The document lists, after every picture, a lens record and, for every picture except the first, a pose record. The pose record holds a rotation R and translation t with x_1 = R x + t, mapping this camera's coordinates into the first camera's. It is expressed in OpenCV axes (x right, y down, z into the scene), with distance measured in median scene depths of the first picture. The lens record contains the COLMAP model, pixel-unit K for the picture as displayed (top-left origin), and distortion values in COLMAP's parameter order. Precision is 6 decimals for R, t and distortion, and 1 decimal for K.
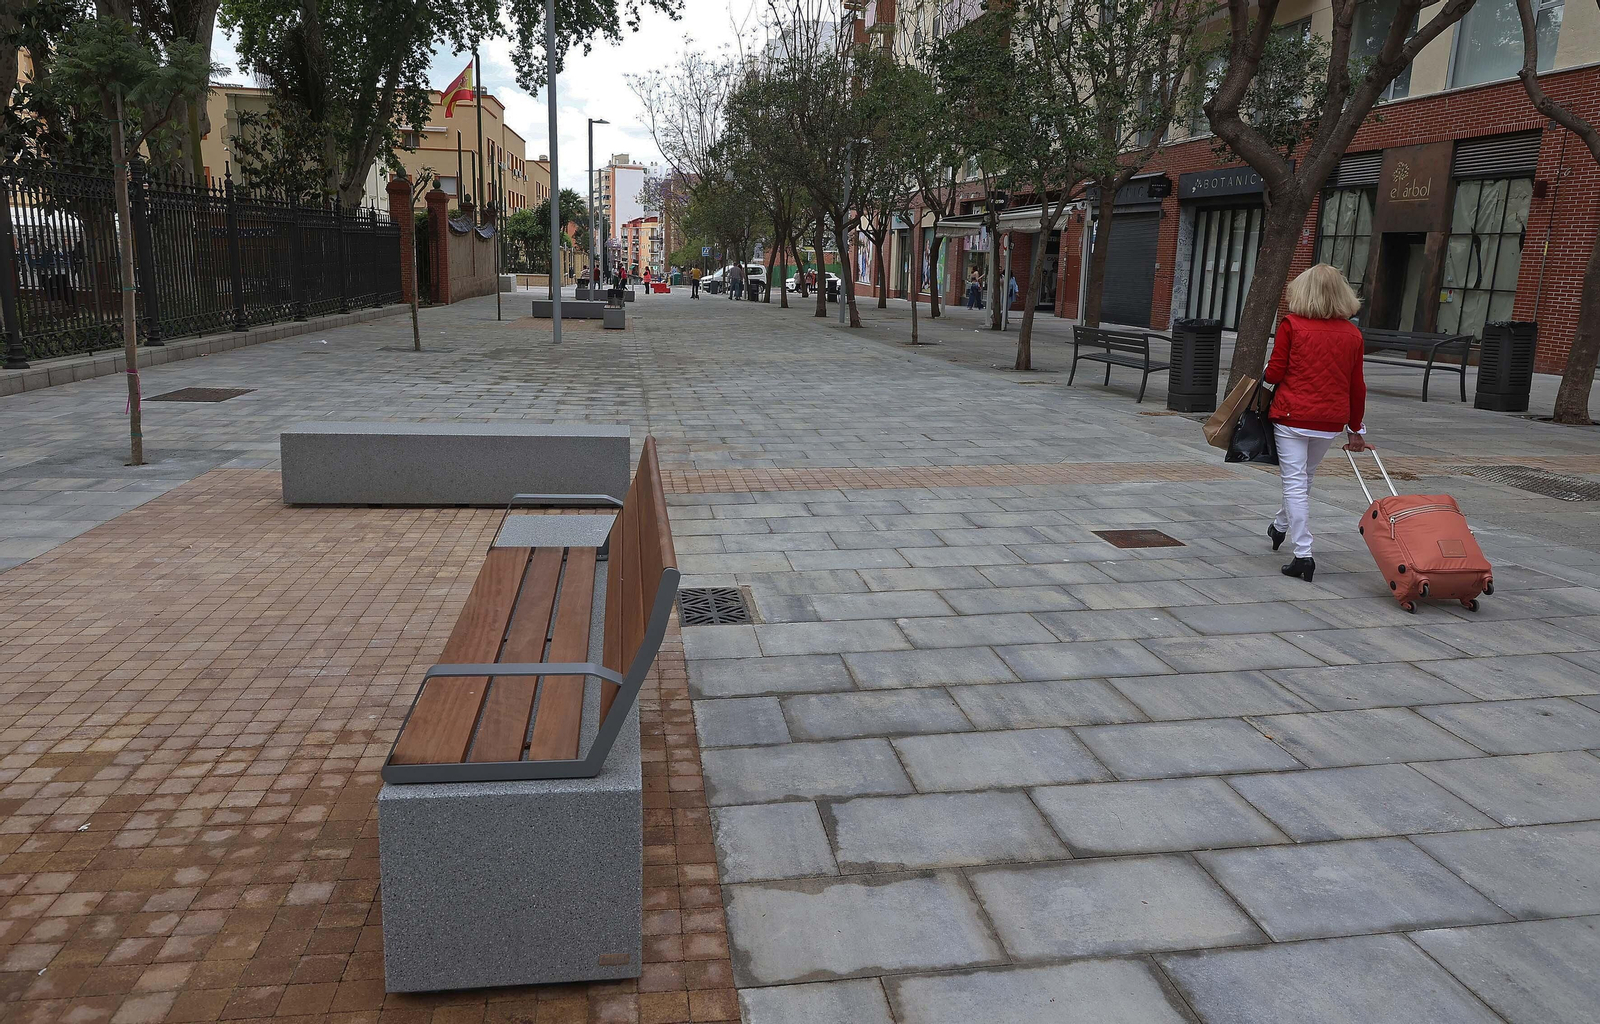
lens RADIAL K [[1212.5, 0, 800.0], [0, 1212.5, 512.0], [0, 0, 1]] dist [0.059721, 0.001448]
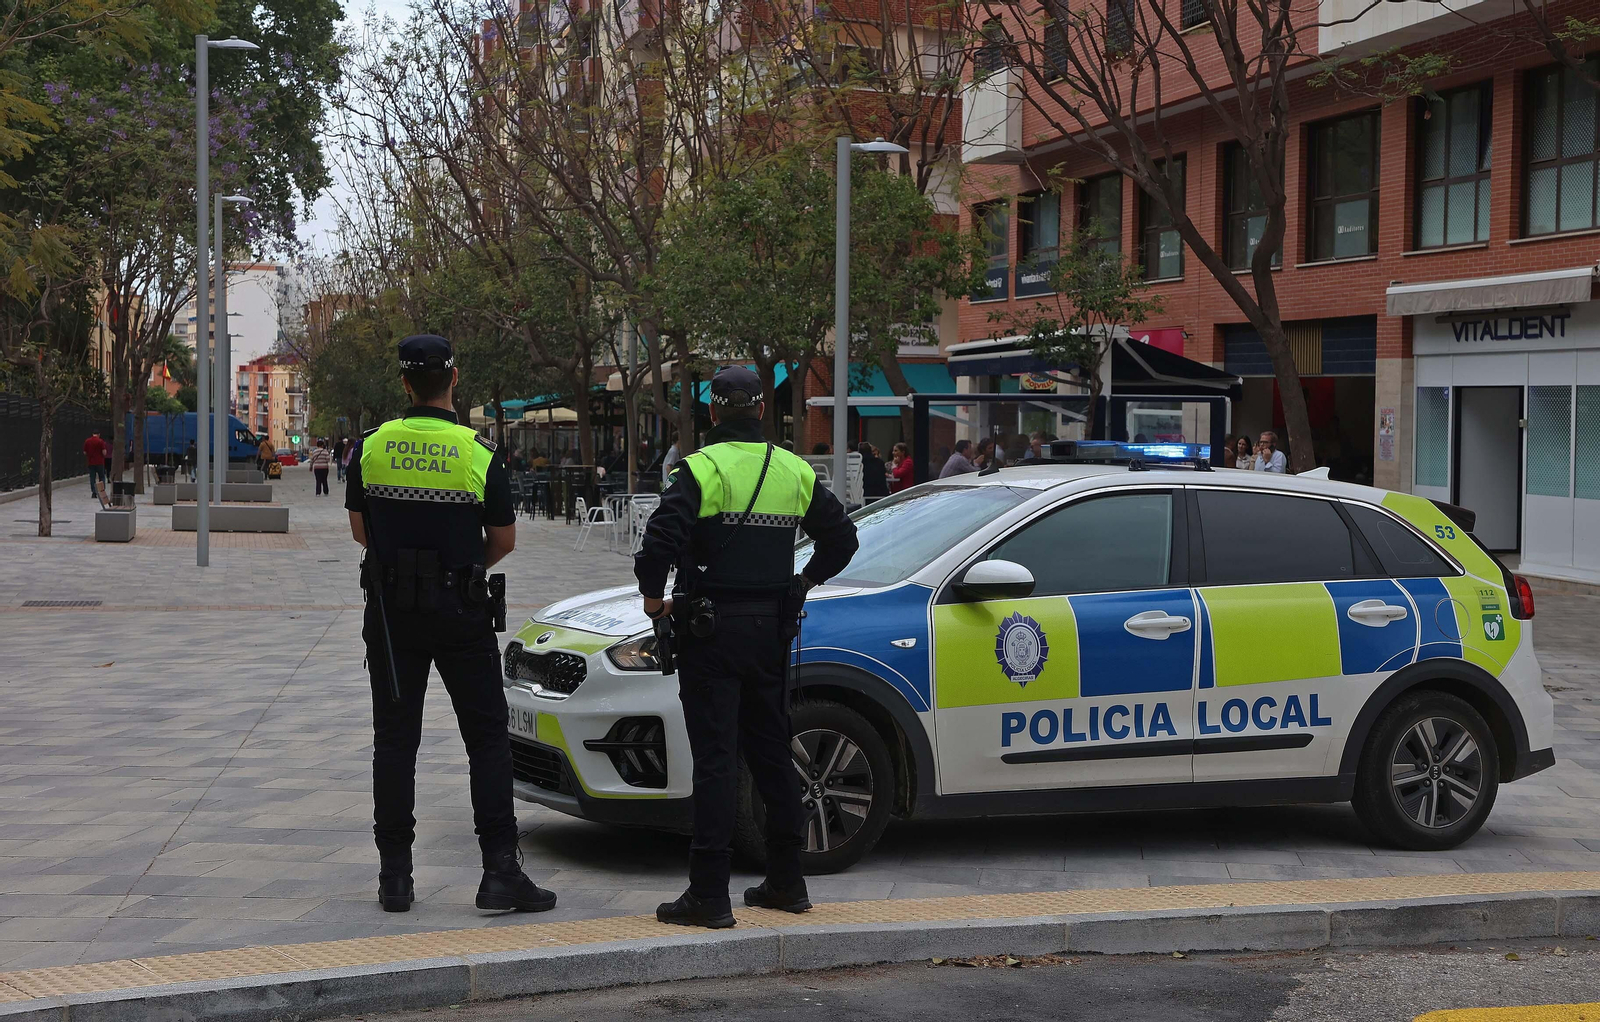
lens RADIAL K [[2442.2, 0, 800.0], [0, 2442.2, 511.0], [0, 0, 1]] dist [0.023975, -0.002693]
pose [[0.996209, -0.022989, 0.083895, 0.034637], [0.036479, 0.985950, -0.163008, 0.051624], [-0.078969, 0.165450, 0.983051, -0.258261]]
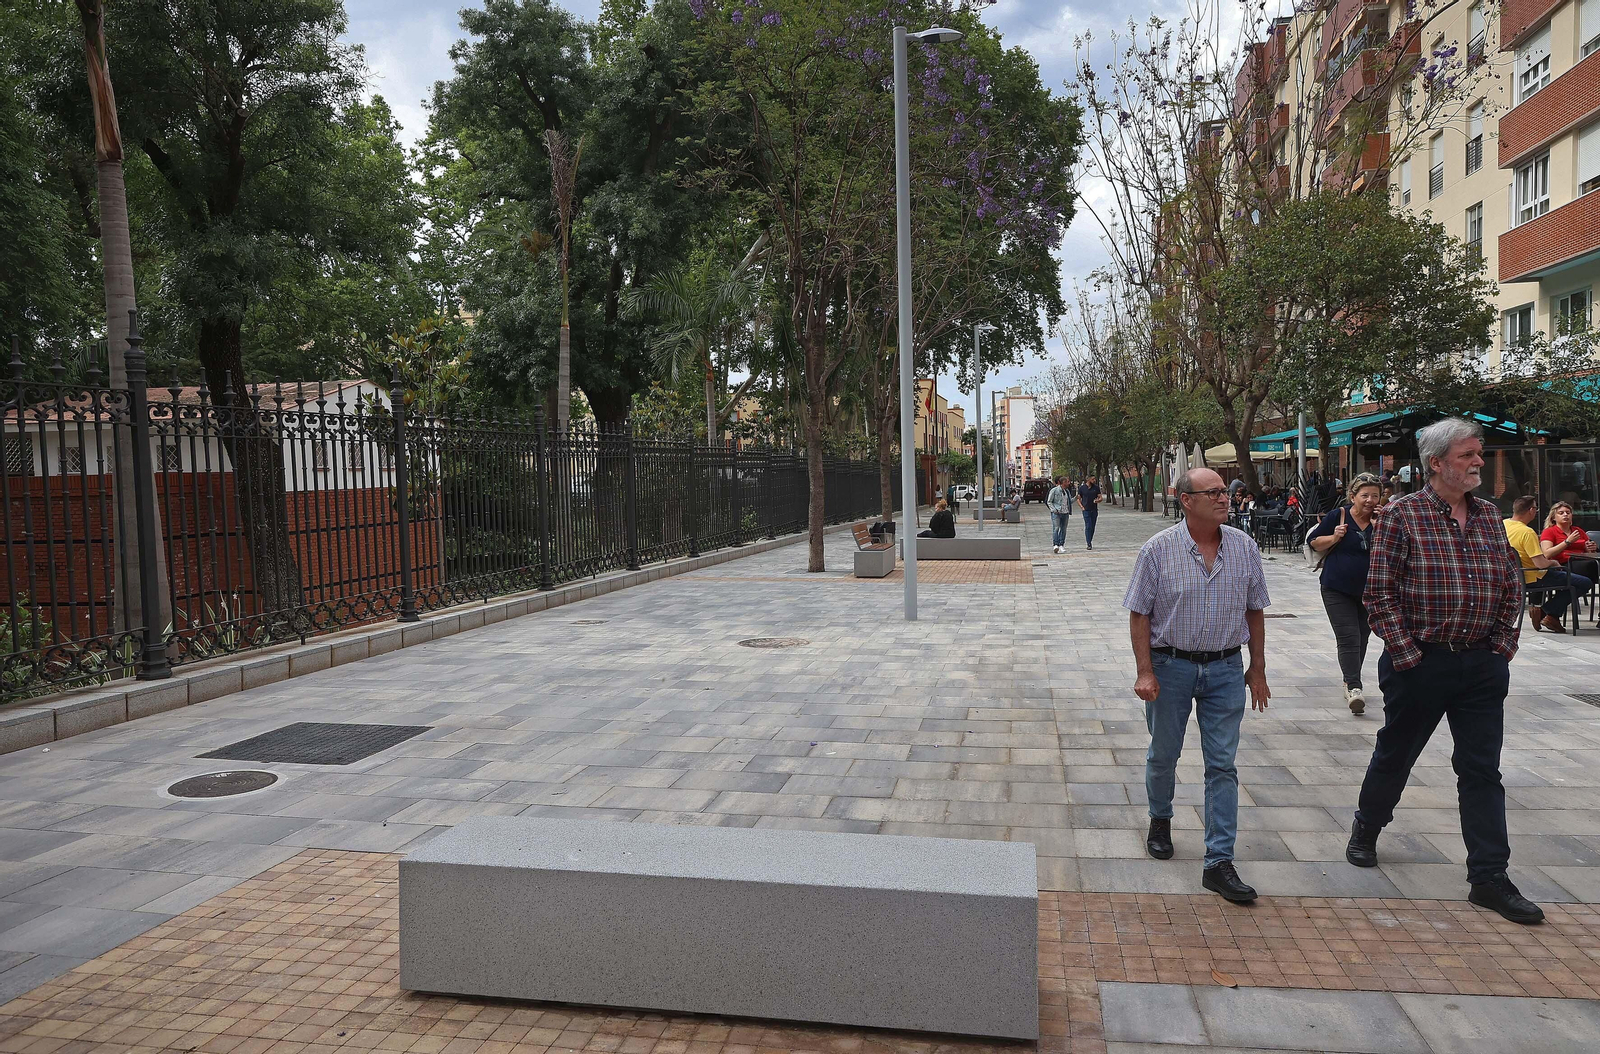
lens RADIAL K [[1160.0, 0, 800.0], [0, 1160.0, 527.0], [0, 0, 1]] dist [0.012100, 0.001156]
pose [[0.945811, -0.040142, -0.322228, 0.019738], [-0.012391, 0.987145, -0.159347, 0.027524], [0.324482, 0.154704, 0.933155, -0.137701]]
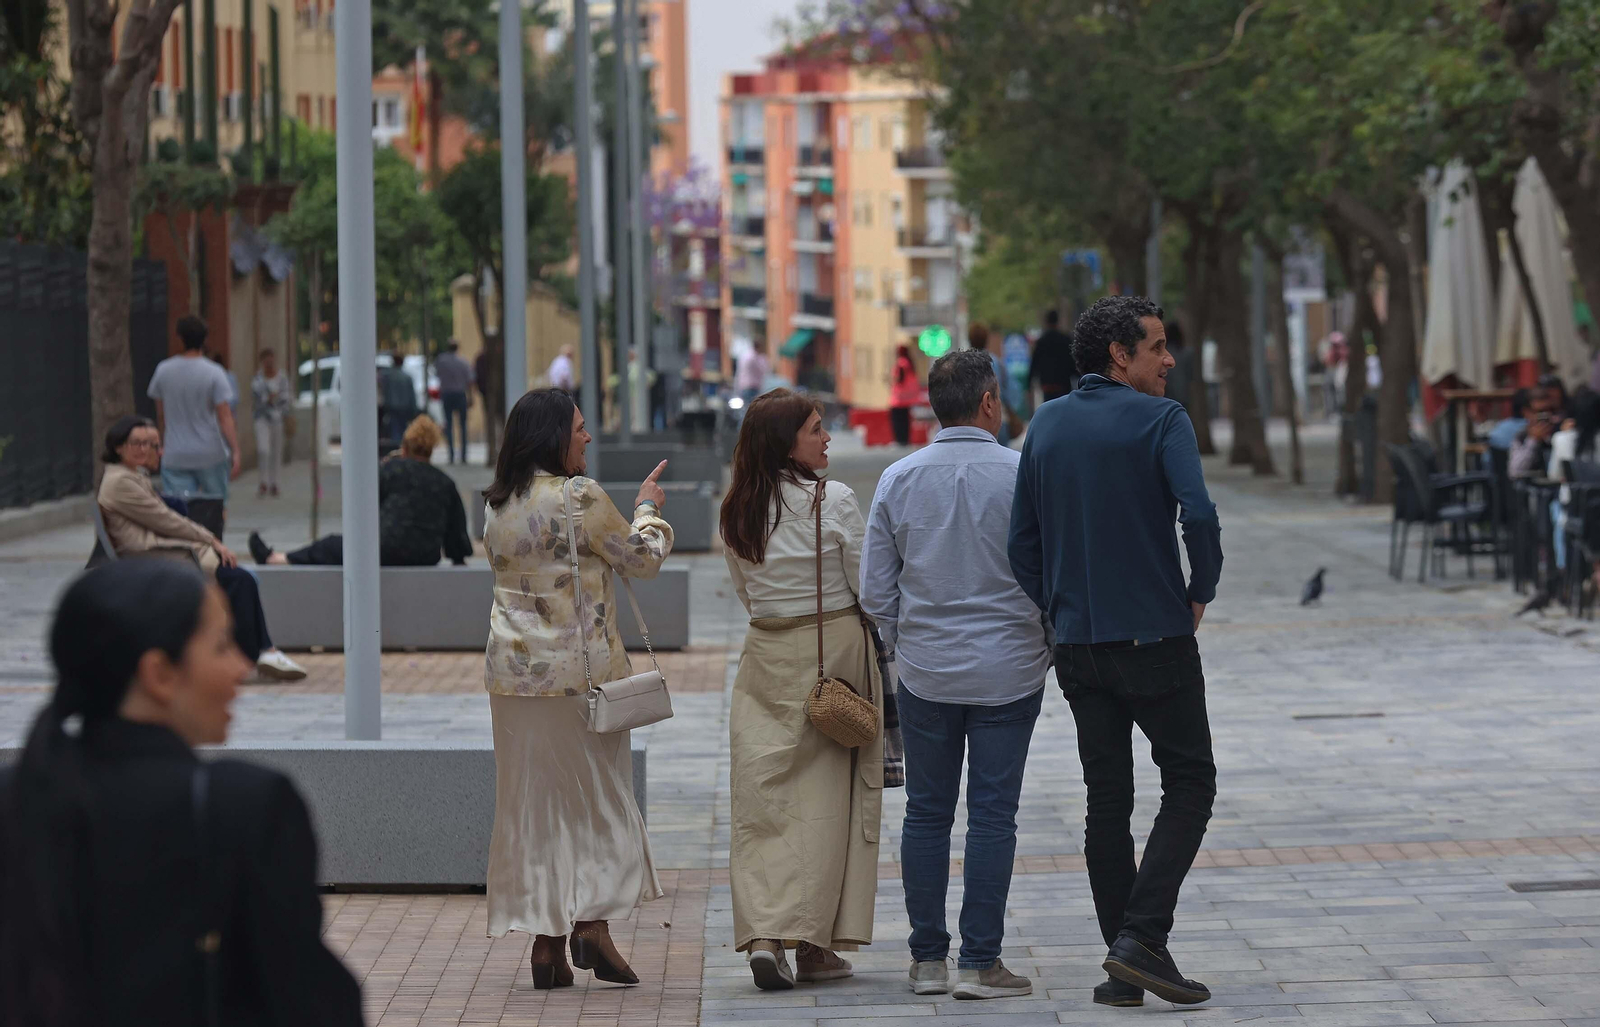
lens RADIAL K [[8986.8, 0, 800.0], [0, 8986.8, 513.5], [0, 0, 1]] dist [-0.022288, -4.670300]
pose [[0.989902, -0.041661, -0.135495, 0.031178], [0.017261, 0.984150, -0.176494, 0.041664], [0.140700, 0.172373, 0.974931, -0.208840]]
